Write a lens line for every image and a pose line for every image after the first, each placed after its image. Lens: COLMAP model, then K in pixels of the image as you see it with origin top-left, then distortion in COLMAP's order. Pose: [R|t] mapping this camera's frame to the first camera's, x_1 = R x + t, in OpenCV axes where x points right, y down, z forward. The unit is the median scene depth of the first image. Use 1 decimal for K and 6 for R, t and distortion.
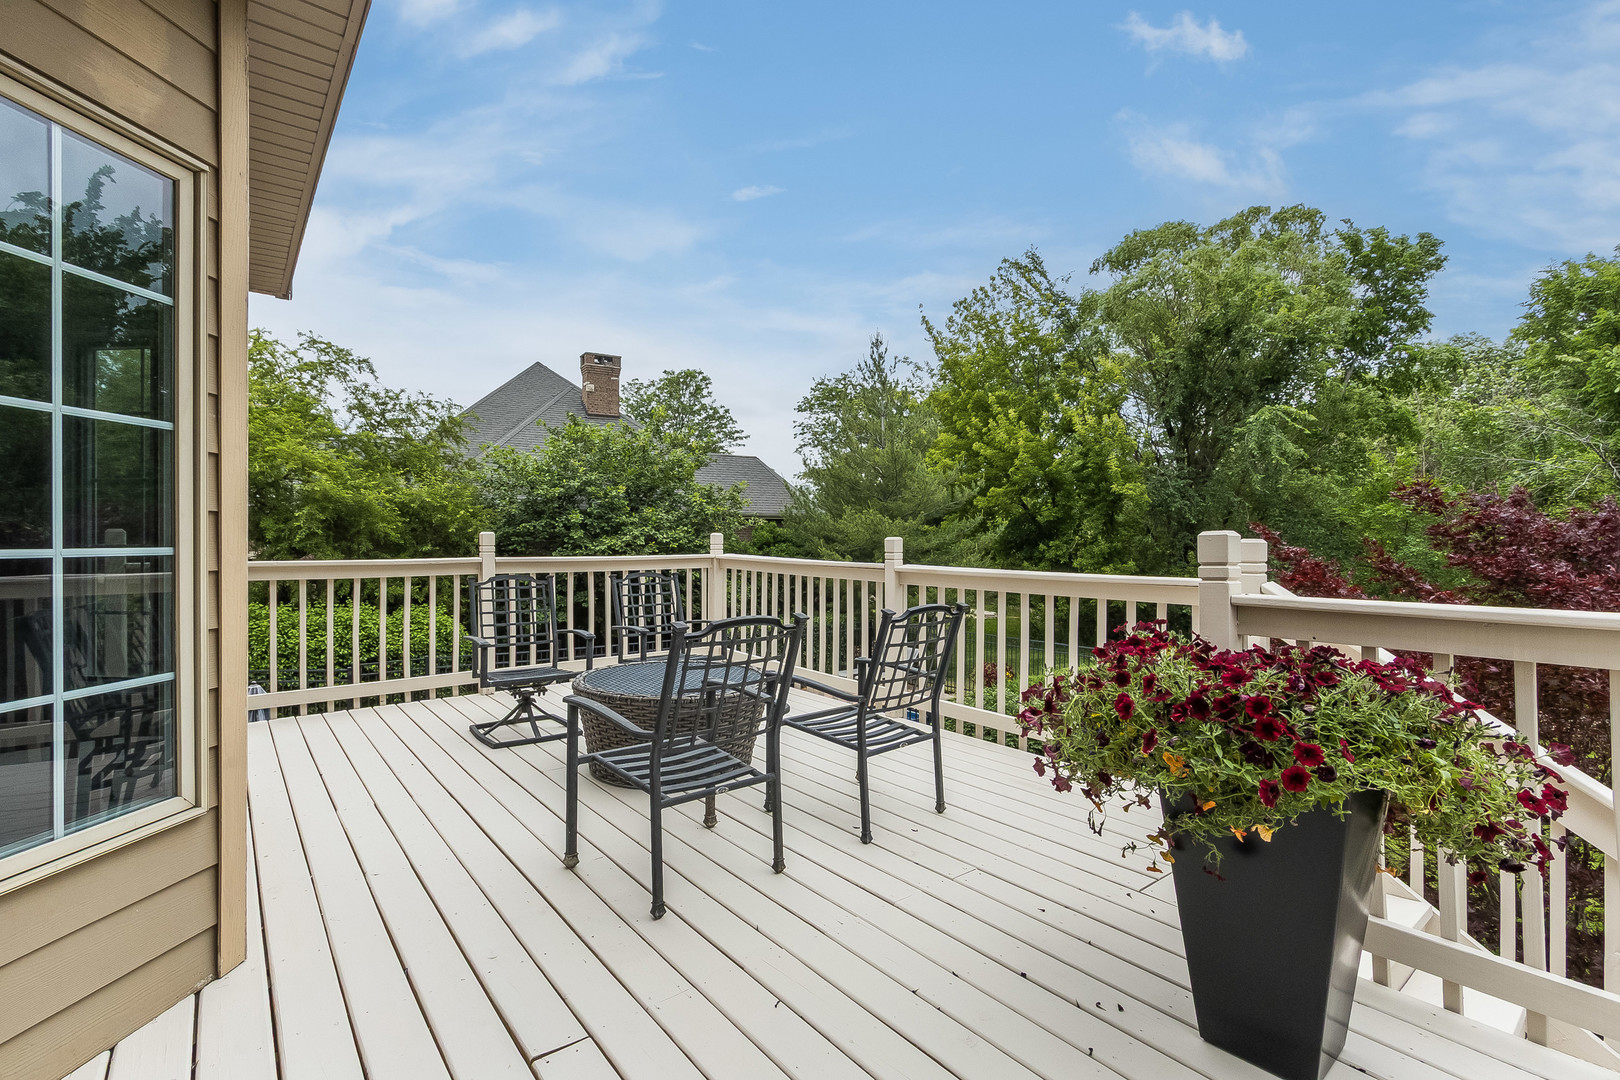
lens RADIAL K [[735.1, 0, 818.7], [0, 735.1, 538.1], [0, 0, 1]] dist [0.014581, 0.000834]
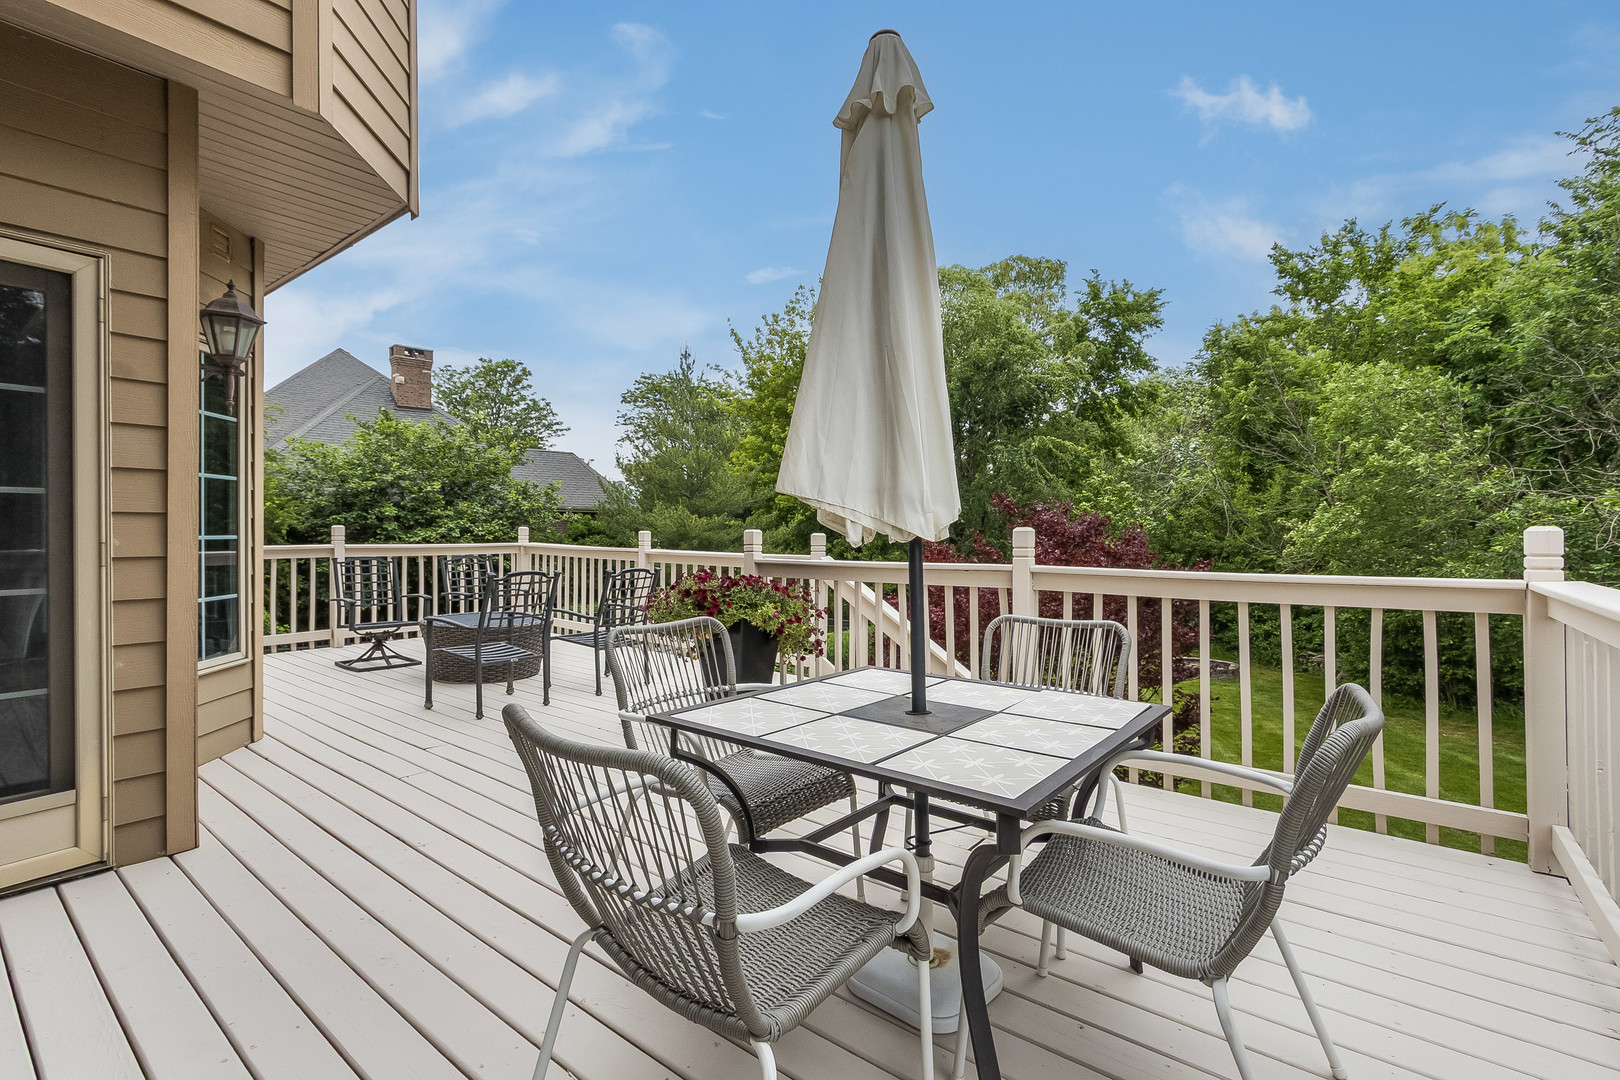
lens RADIAL K [[735.1, 0, 805.0], [0, 735.1, 527.7], [0, 0, 1]] dist [0.014581, 0.000834]
pose [[0.978068, 0.004210, 0.208245, 0.027605], [-0.003422, 0.999986, -0.004148, -0.000607], [-0.208260, 0.003344, 0.978068, -0.137994]]
